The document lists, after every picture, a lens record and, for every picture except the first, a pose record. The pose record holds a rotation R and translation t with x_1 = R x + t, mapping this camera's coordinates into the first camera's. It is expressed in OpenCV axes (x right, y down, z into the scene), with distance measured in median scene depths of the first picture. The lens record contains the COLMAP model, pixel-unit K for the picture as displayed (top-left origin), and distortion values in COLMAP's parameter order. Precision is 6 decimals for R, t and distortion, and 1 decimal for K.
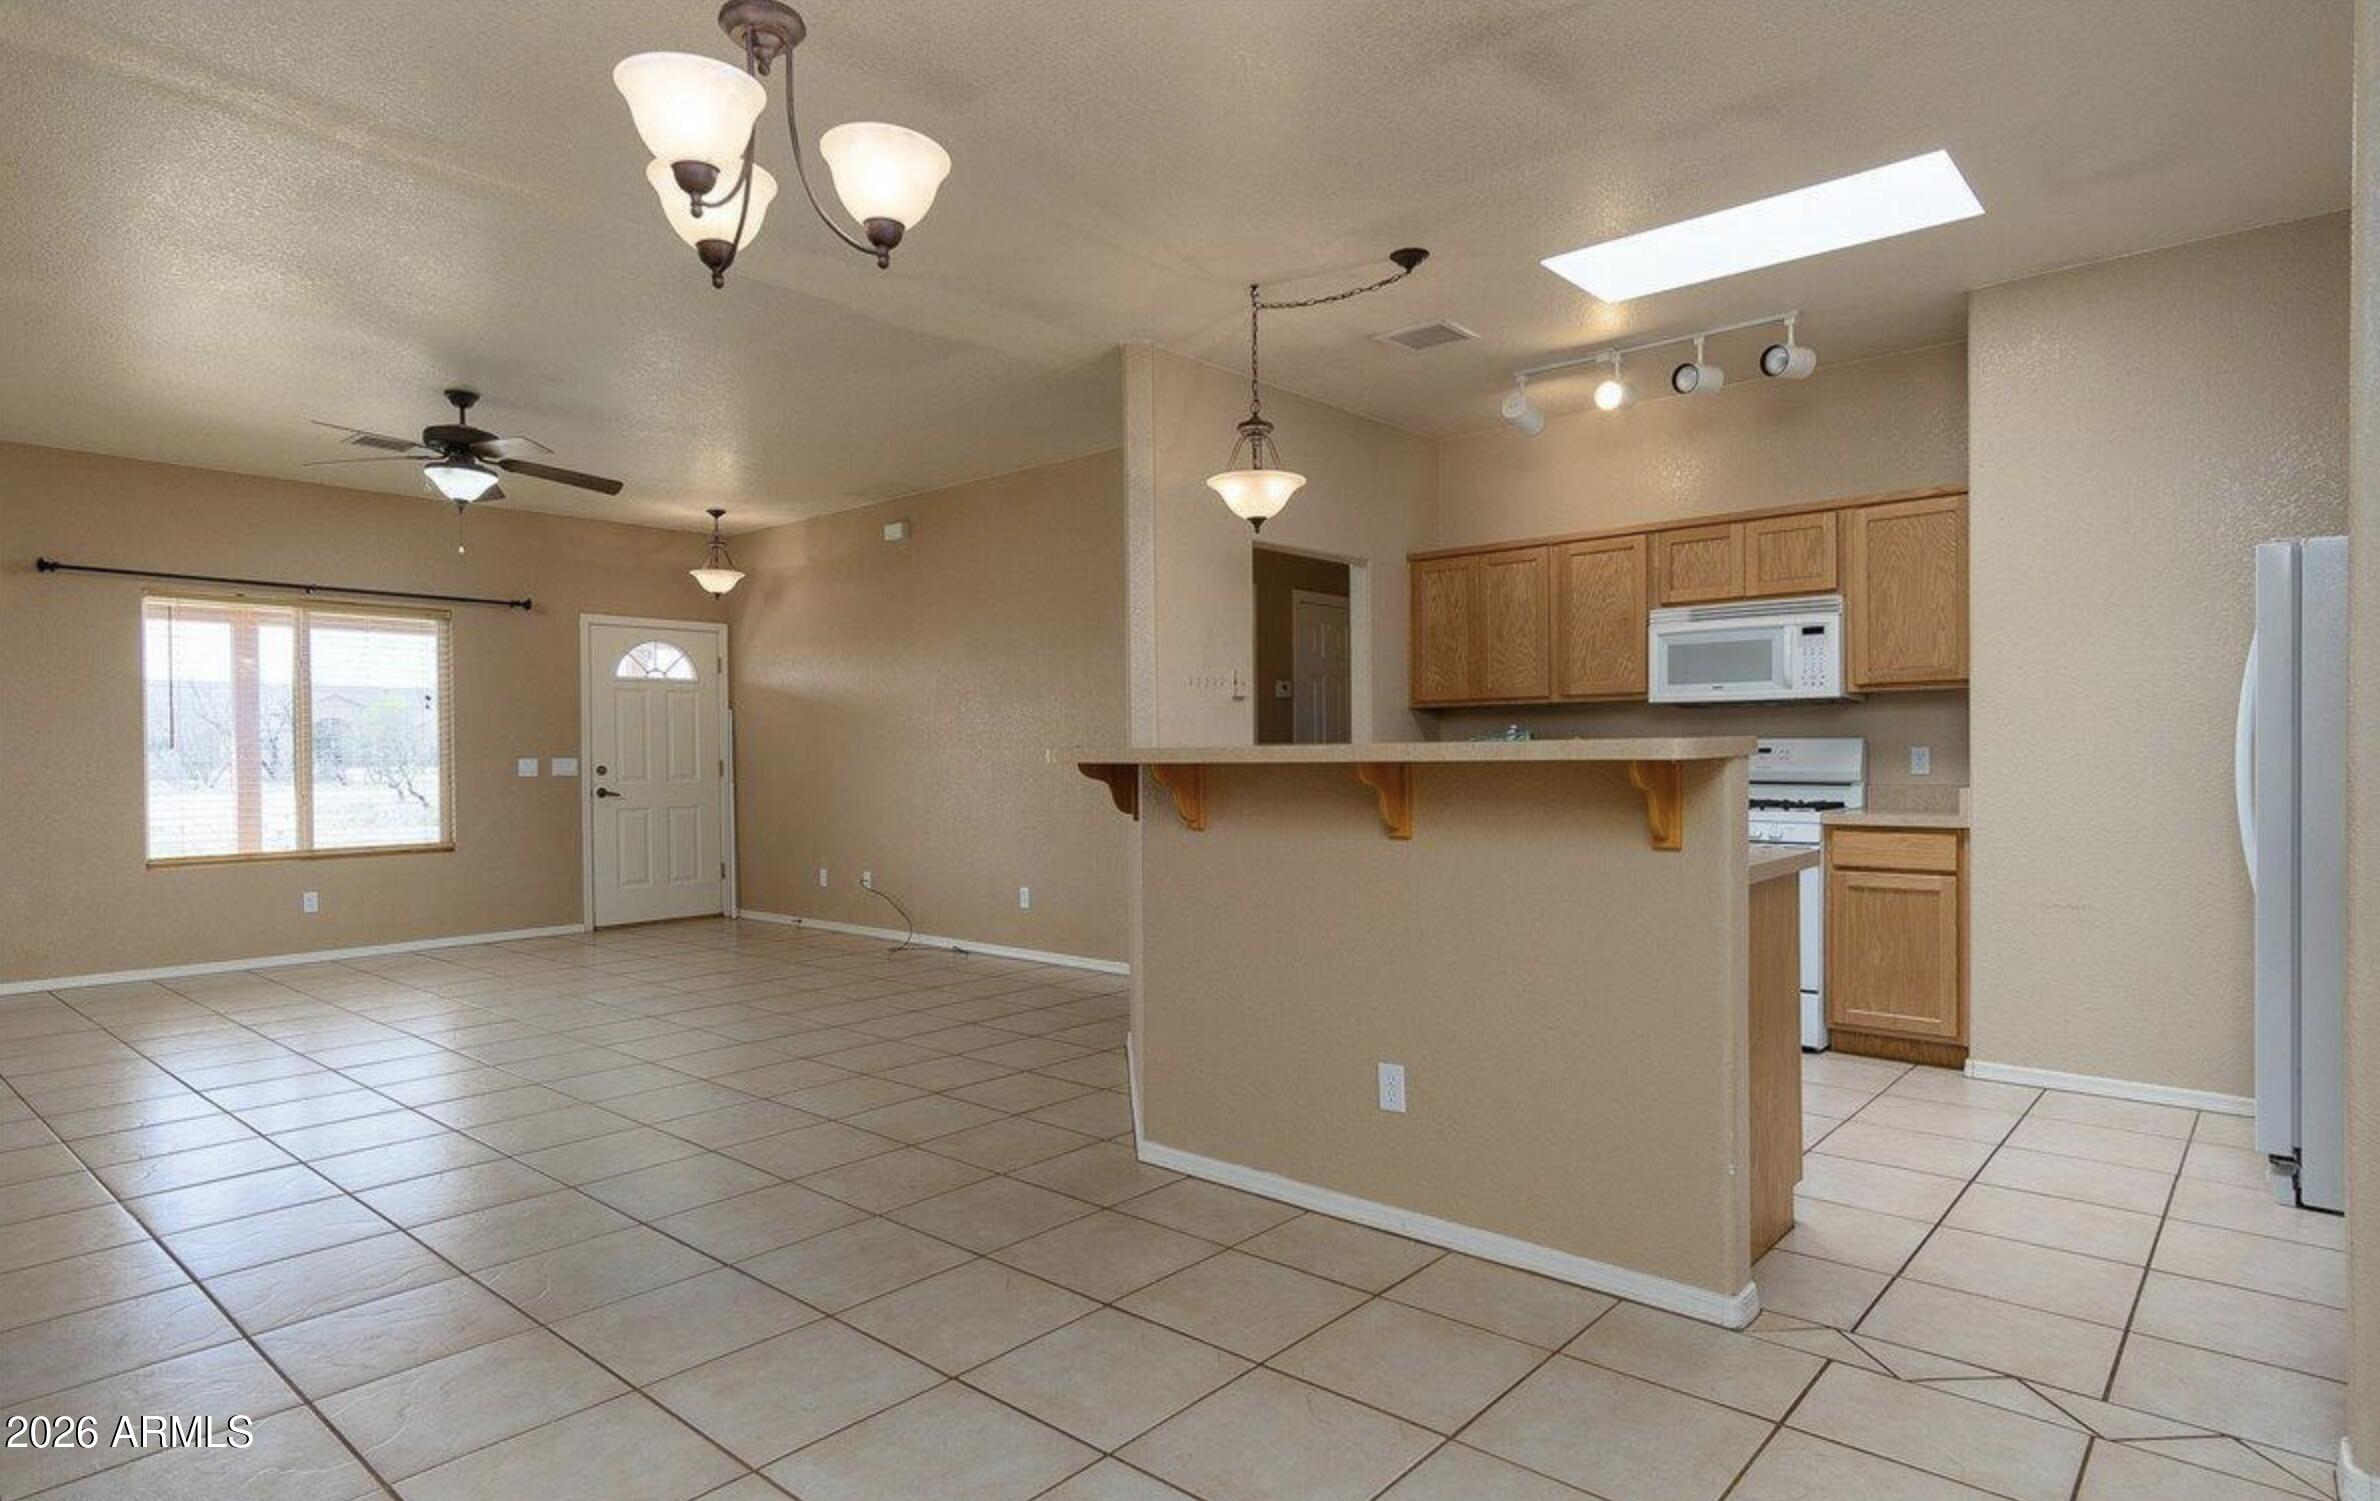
lens RADIAL K [[1279.6, 0, 1190.0], [0, 1279.6, 750.5], [0, 0, 1]] dist [-0.001930, 0.000364]
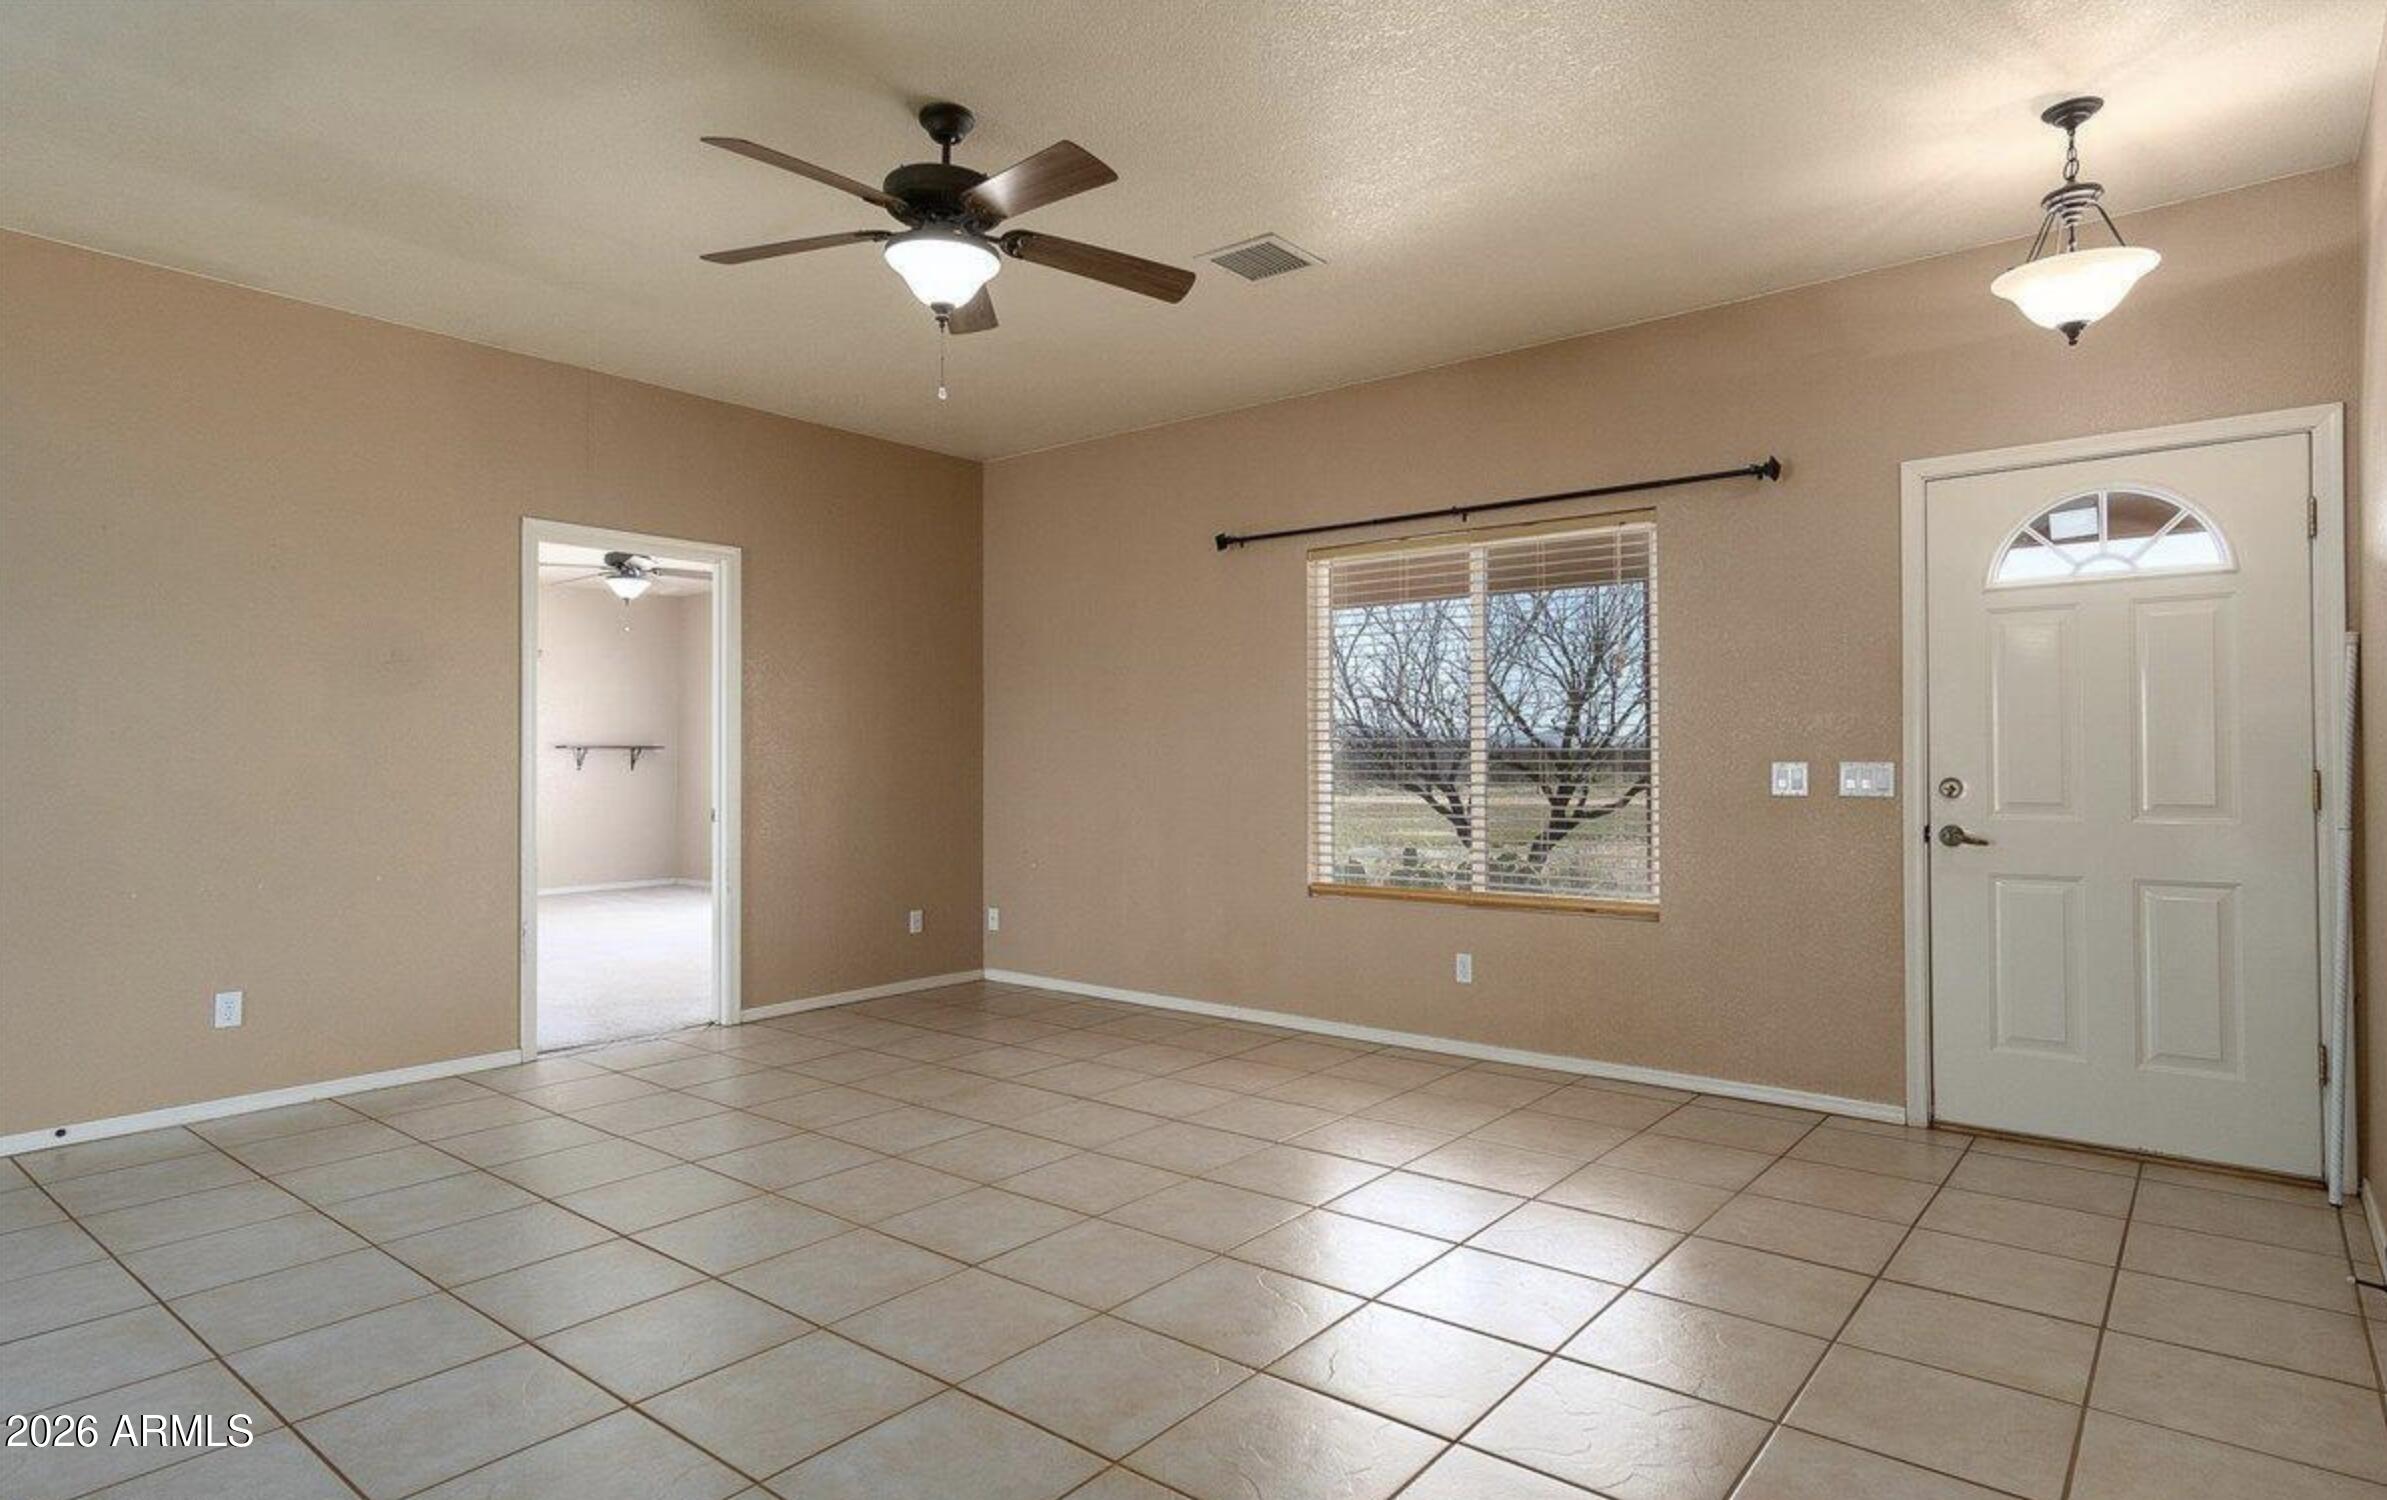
lens RADIAL K [[1277.3, 0, 1193.5], [0, 1277.3, 750.0], [0, 0, 1]] dist [0.000448, 0.000383]
pose [[0.046350, -0.003995, -0.998917, -0.006252], [0.001266, 0.999991, -0.003940, 0.003119], [0.998924, -0.001082, 0.046355, 0.706463]]
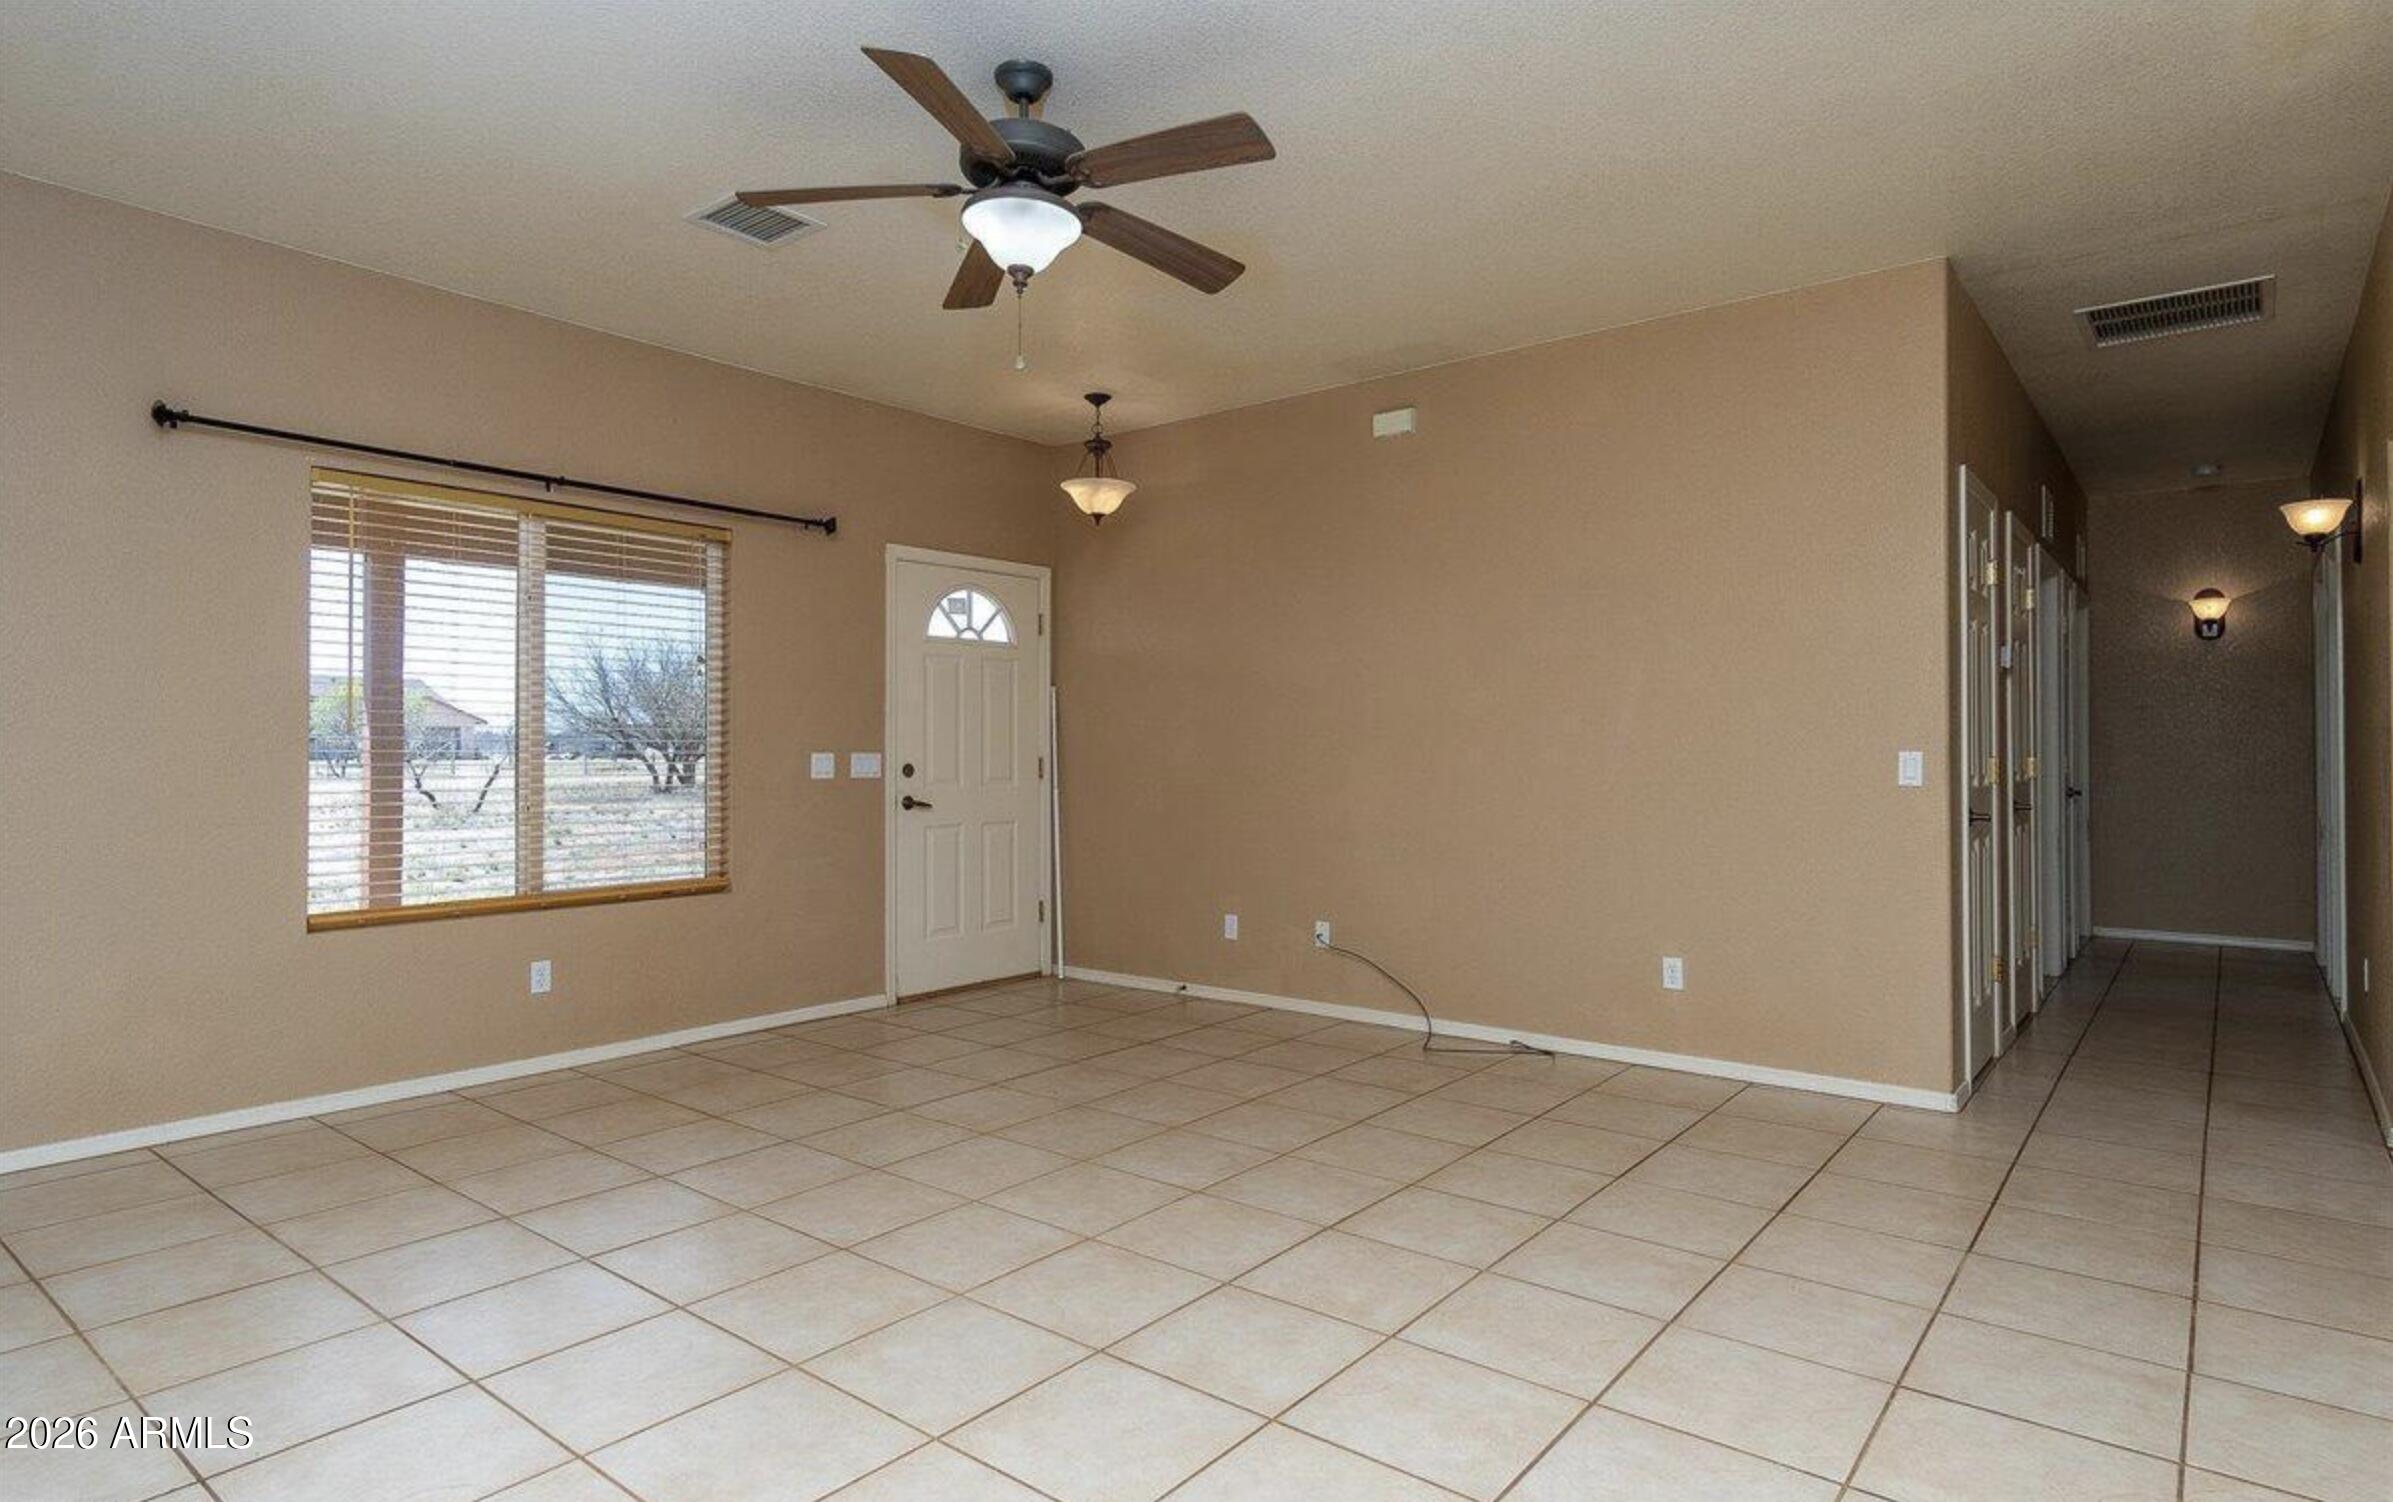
lens RADIAL K [[1299.2, 0, 1168.6], [0, 1299.2, 726.8], [0, 0, 1]] dist [0.039312, -0.035091]
pose [[0.999370, 0.008269, 0.034500, -0.345843], [-0.007648, 0.999807, -0.018081, 0.003619], [-0.034643, 0.017806, 0.999241, 0.292515]]
